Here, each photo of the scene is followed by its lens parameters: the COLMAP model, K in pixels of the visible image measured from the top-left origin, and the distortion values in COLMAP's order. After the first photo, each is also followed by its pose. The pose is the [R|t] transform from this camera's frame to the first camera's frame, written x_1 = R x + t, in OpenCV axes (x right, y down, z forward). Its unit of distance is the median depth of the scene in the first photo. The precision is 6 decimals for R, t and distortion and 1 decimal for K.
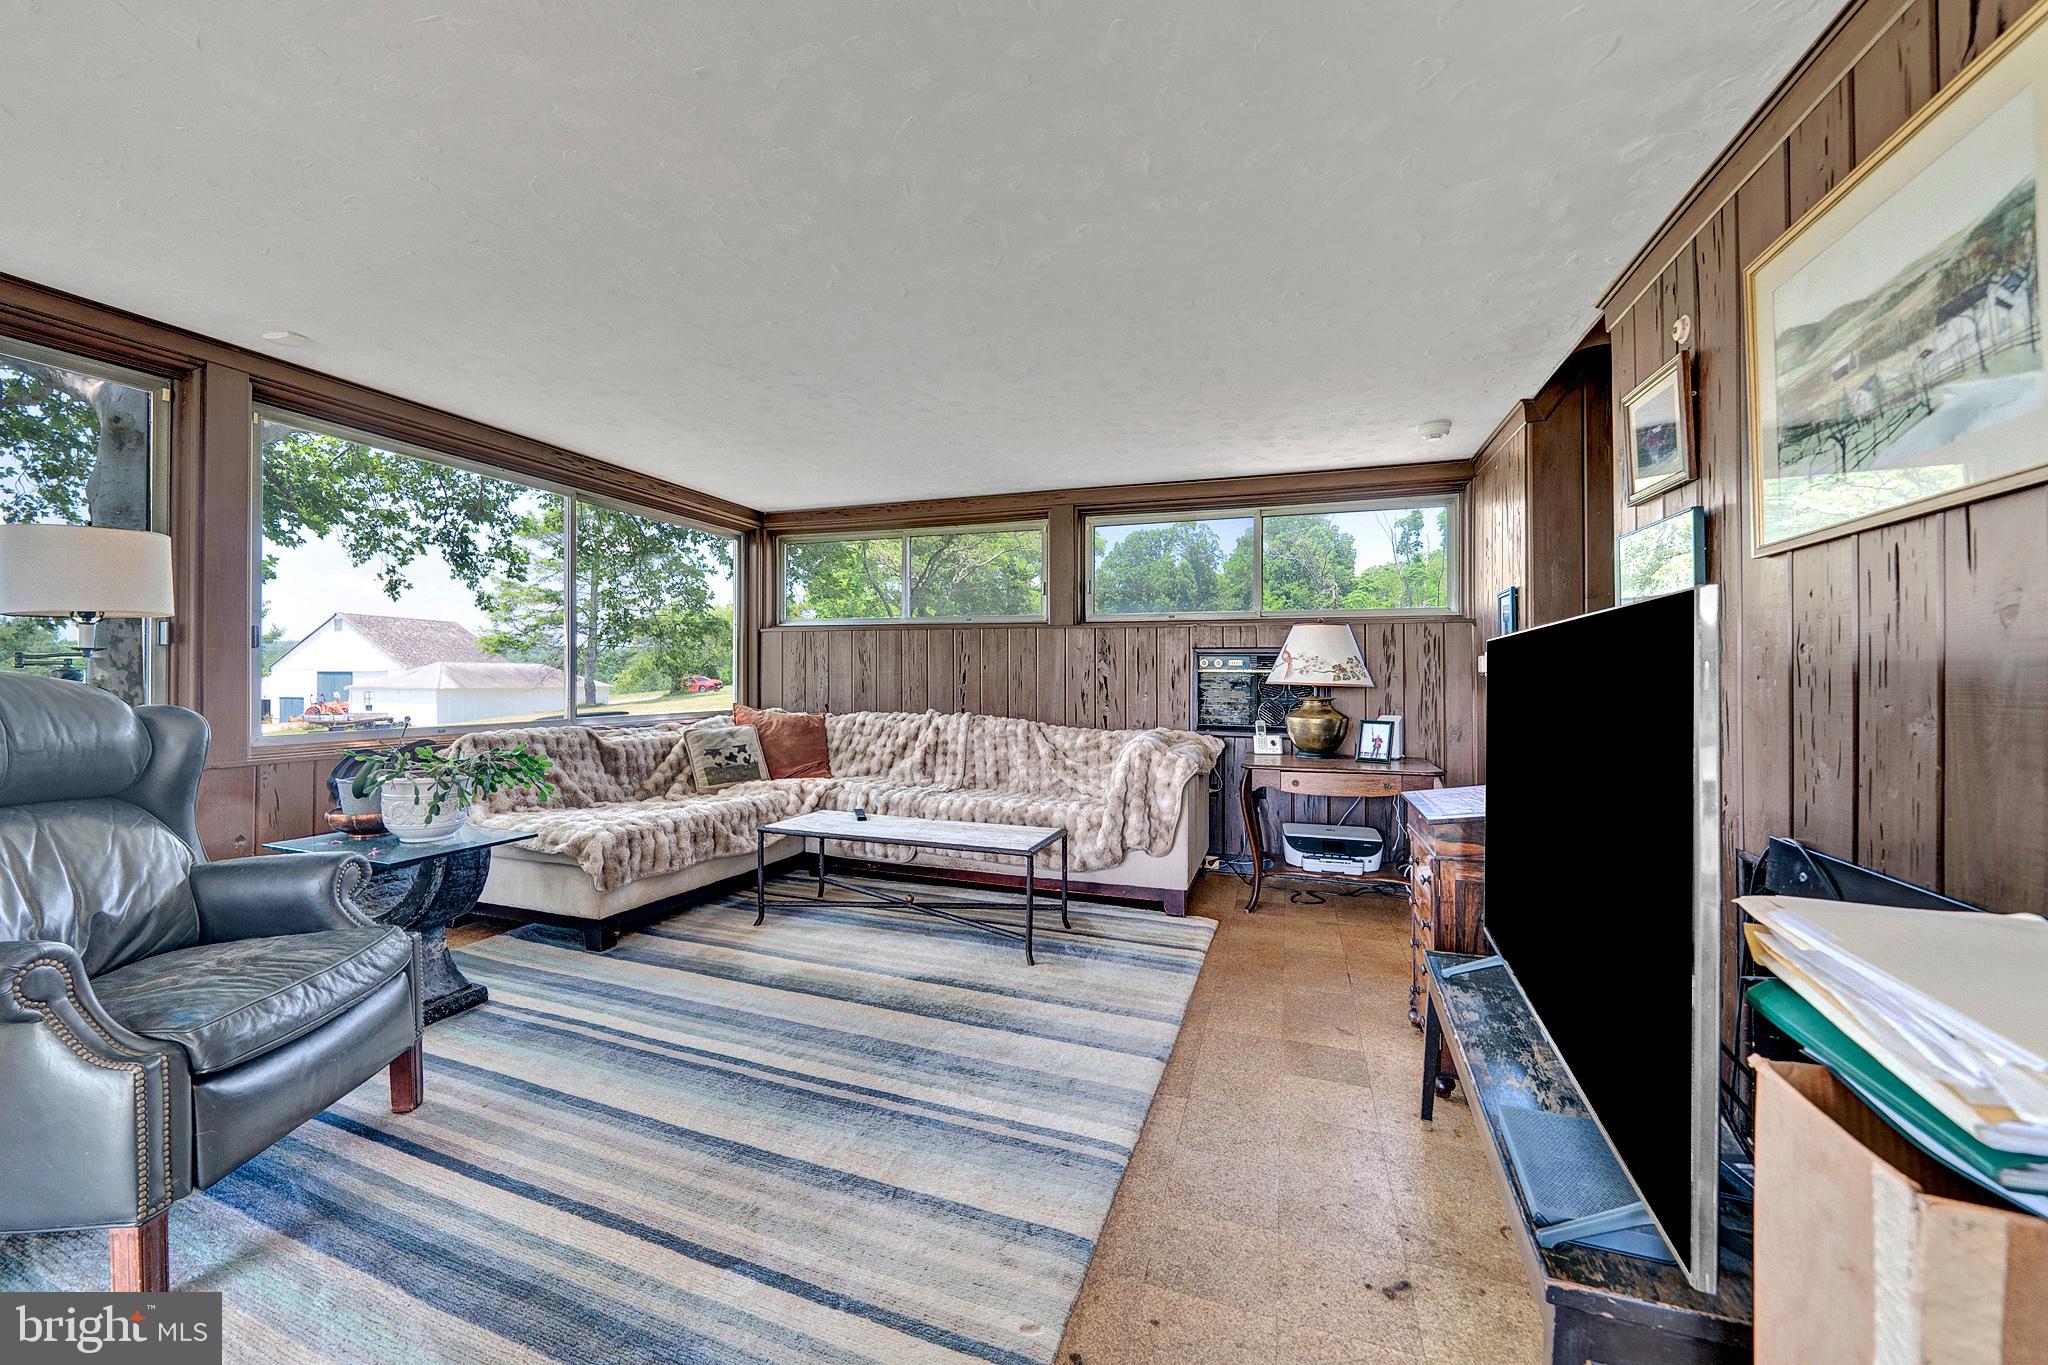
lens RADIAL K [[736.0, 0, 1024.0], [0, 736.0, 682.5], [0, 0, 1]] dist [-0.023760, -0.000025]
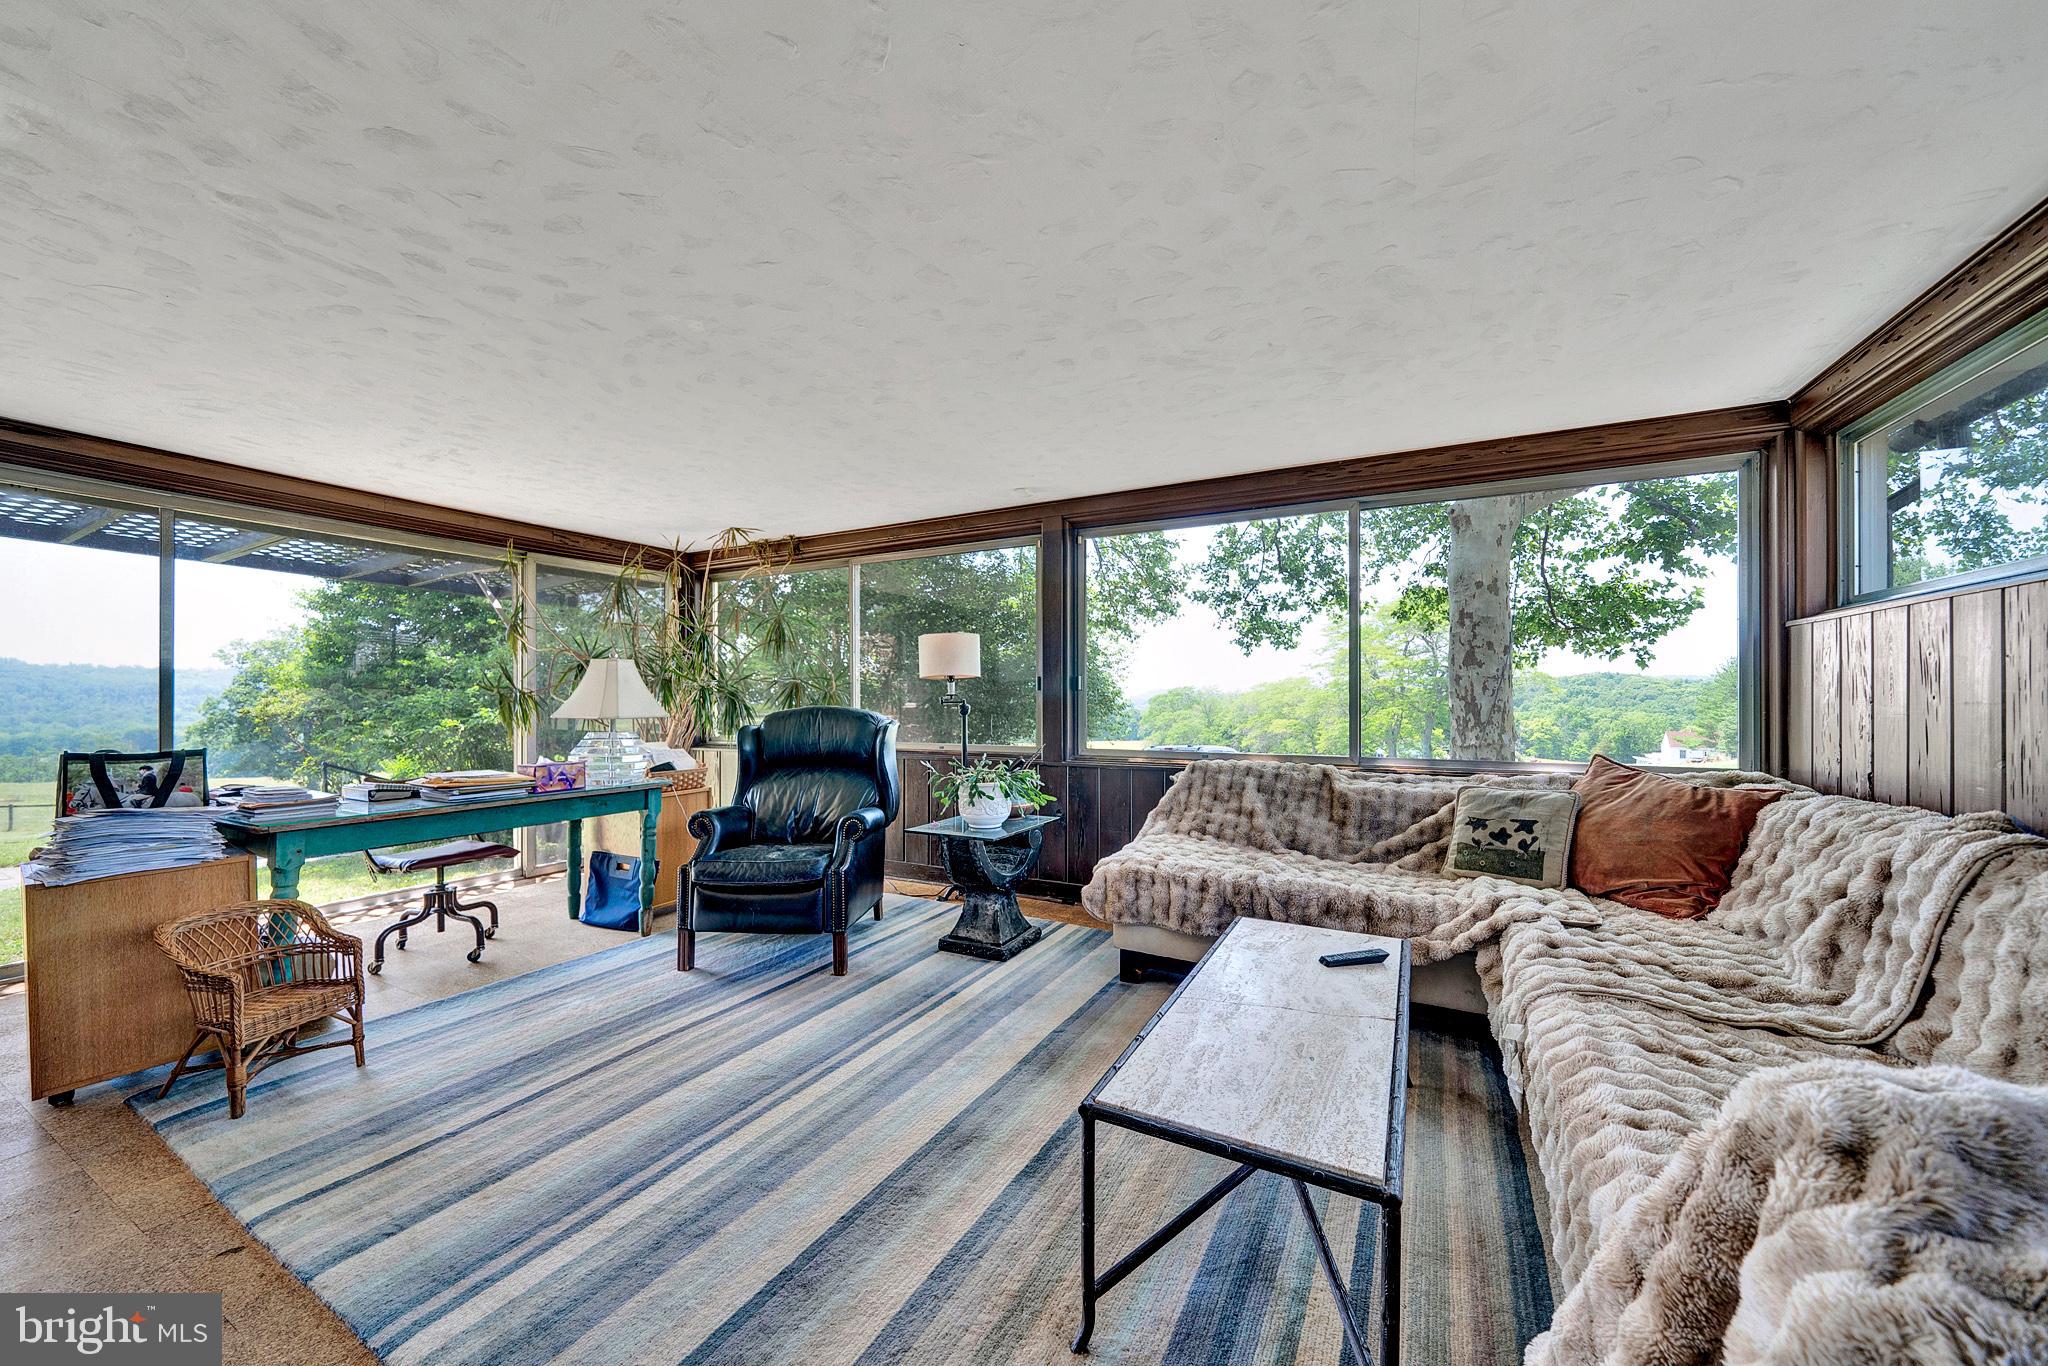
lens RADIAL K [[736.0, 0, 1024.0], [0, 736.0, 683.0], [0, 0, 1]] dist [-0.023760, -0.000025]
pose [[-0.153111, -0.027903, -0.987815, 0.298315], [-0.009633, 0.999596, -0.026742, -0.010607], [0.988162, 0.005421, -0.153318, 0.679143]]
